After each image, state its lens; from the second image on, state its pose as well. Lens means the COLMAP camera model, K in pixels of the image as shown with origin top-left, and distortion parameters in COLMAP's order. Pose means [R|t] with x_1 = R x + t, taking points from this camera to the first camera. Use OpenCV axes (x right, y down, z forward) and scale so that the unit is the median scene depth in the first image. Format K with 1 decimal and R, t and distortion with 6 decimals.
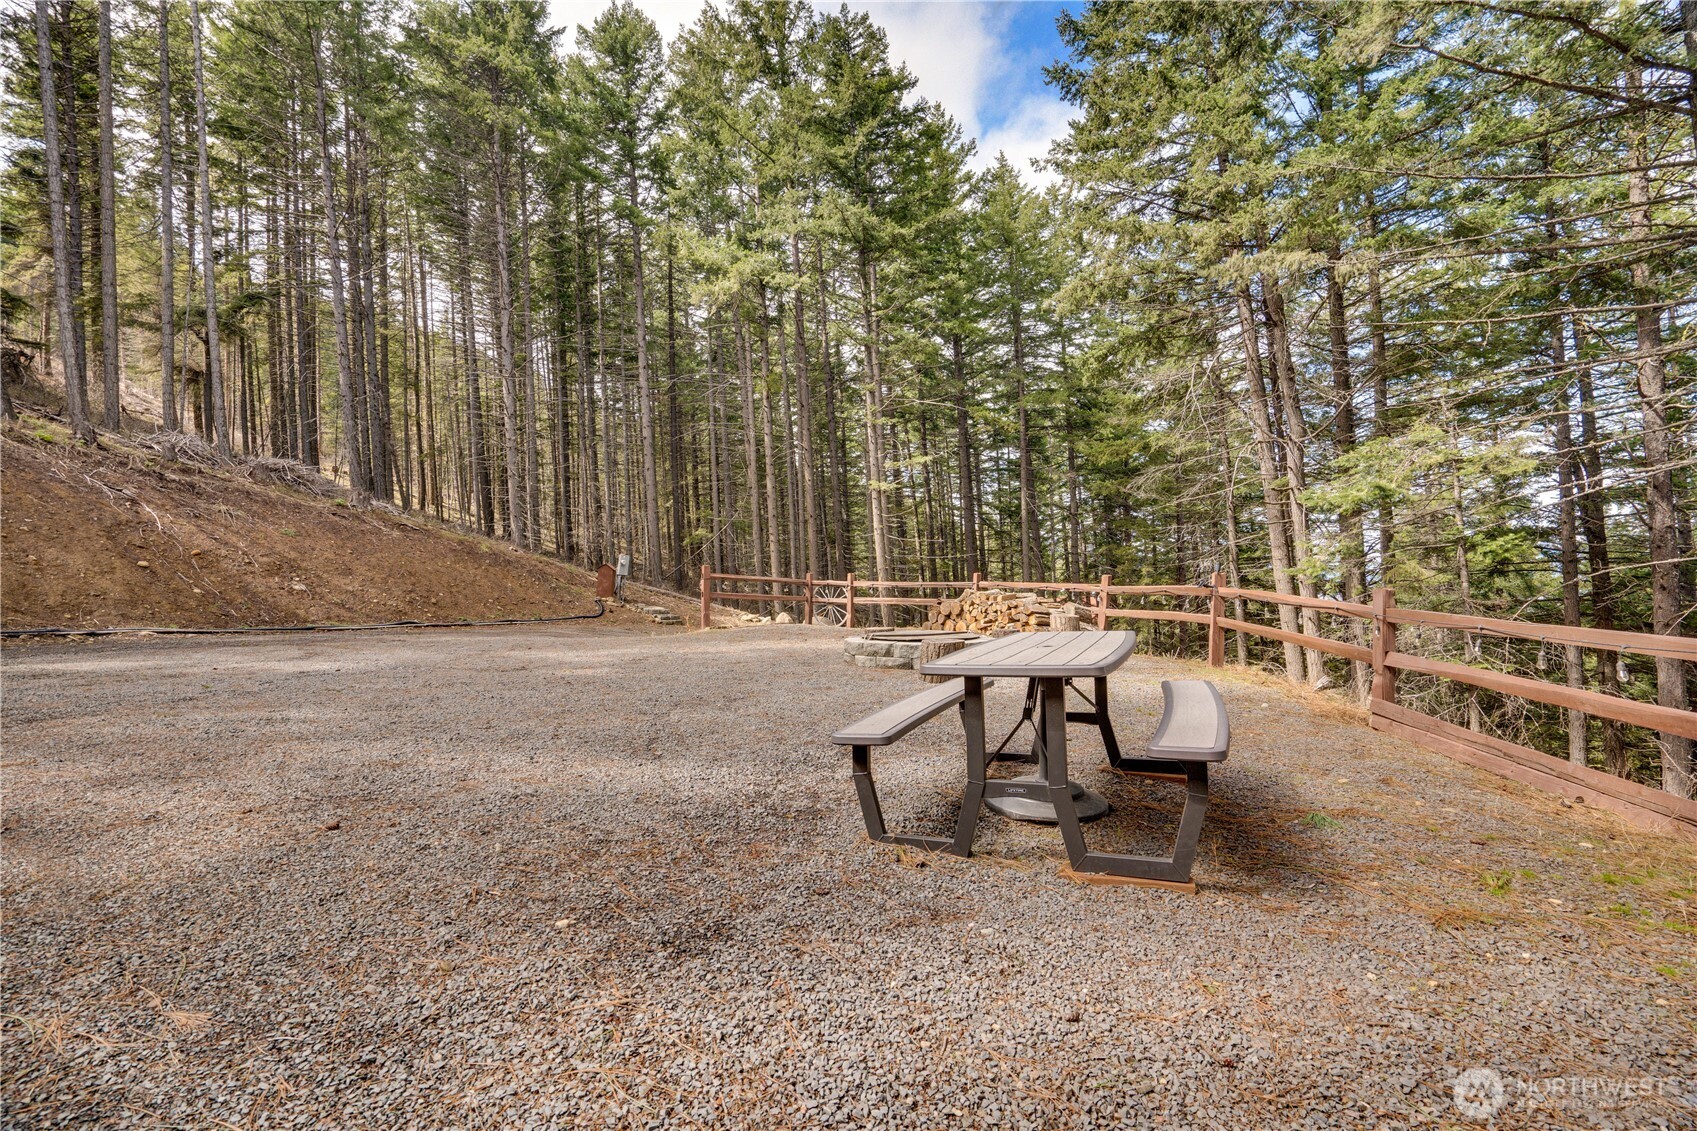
lens RADIAL K [[769.2, 0, 840.6], [0, 769.2, 555.6], [0, 0, 1]] dist [-0.064359, 0.030405]
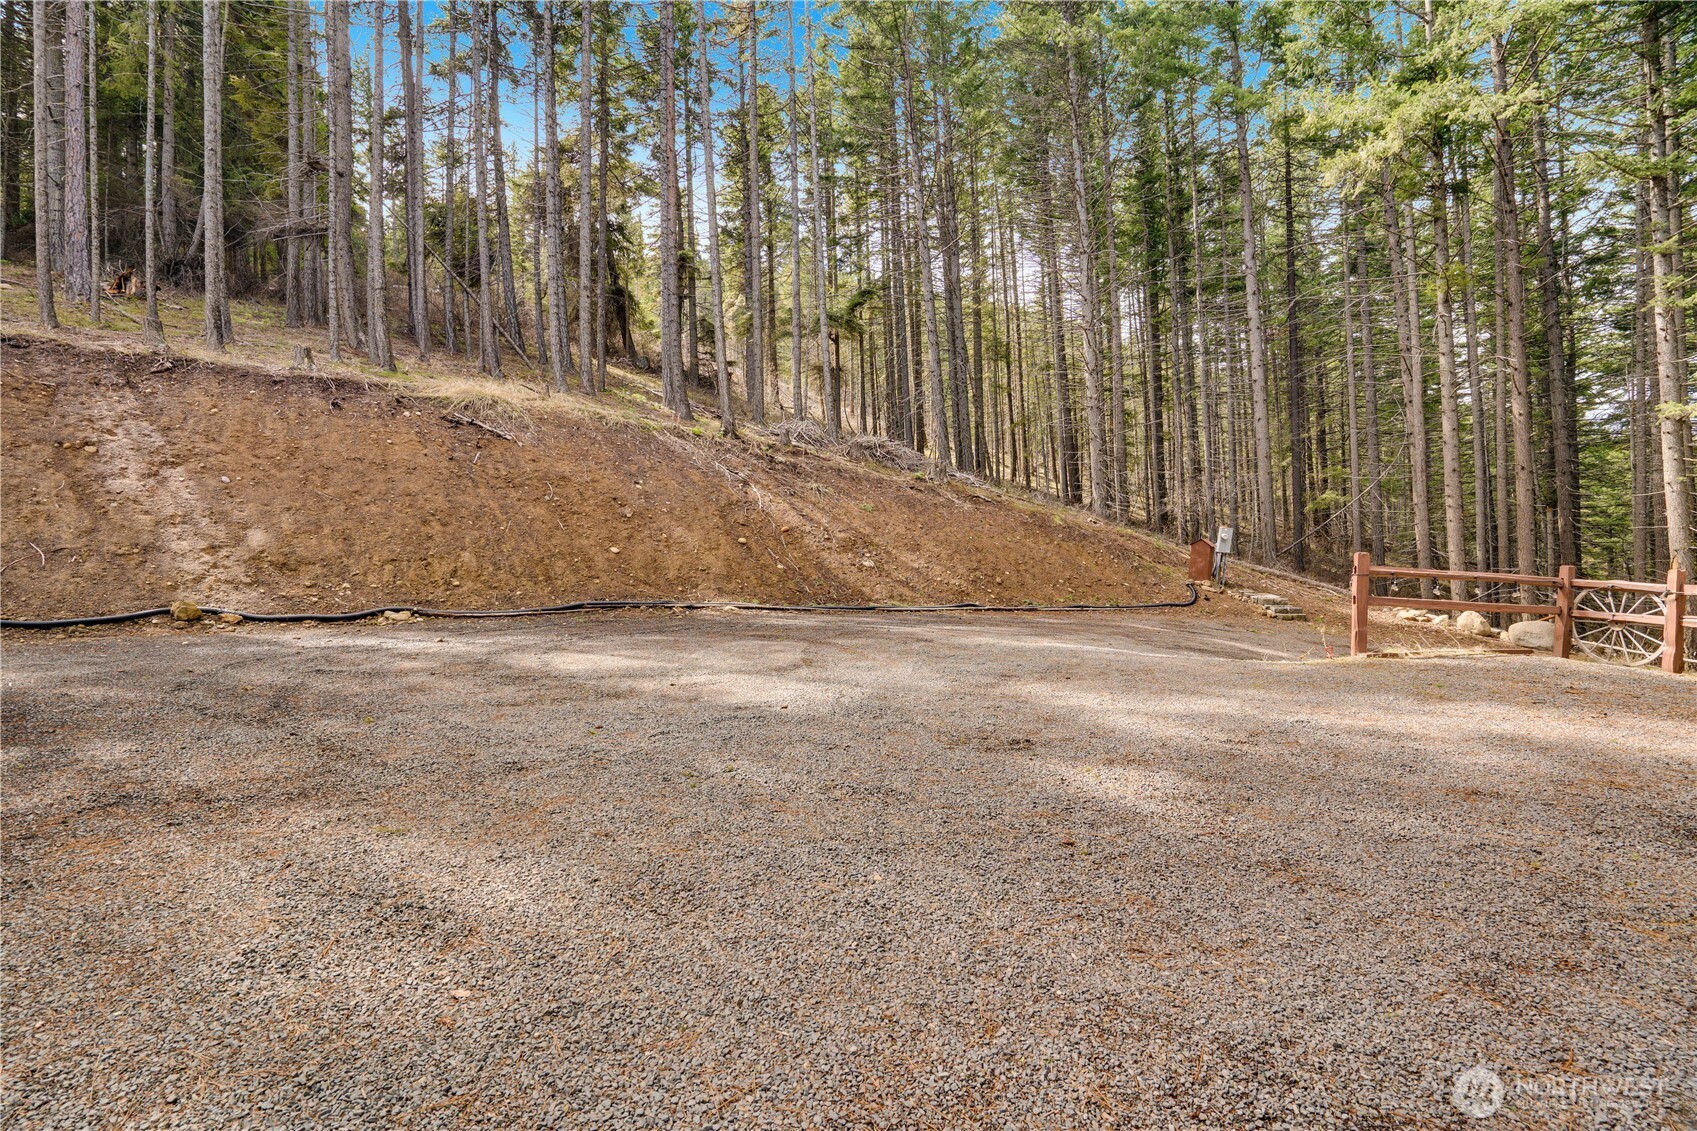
lens RADIAL K [[769.2, 0, 840.6], [0, 769.2, 555.6], [0, 0, 1]] dist [-0.064359, 0.030405]
pose [[0.732210, 0.025119, -0.680616, -0.029352], [0.005100, 0.999089, 0.042359, -0.005431], [0.681060, -0.034487, 0.731415, 0.112785]]
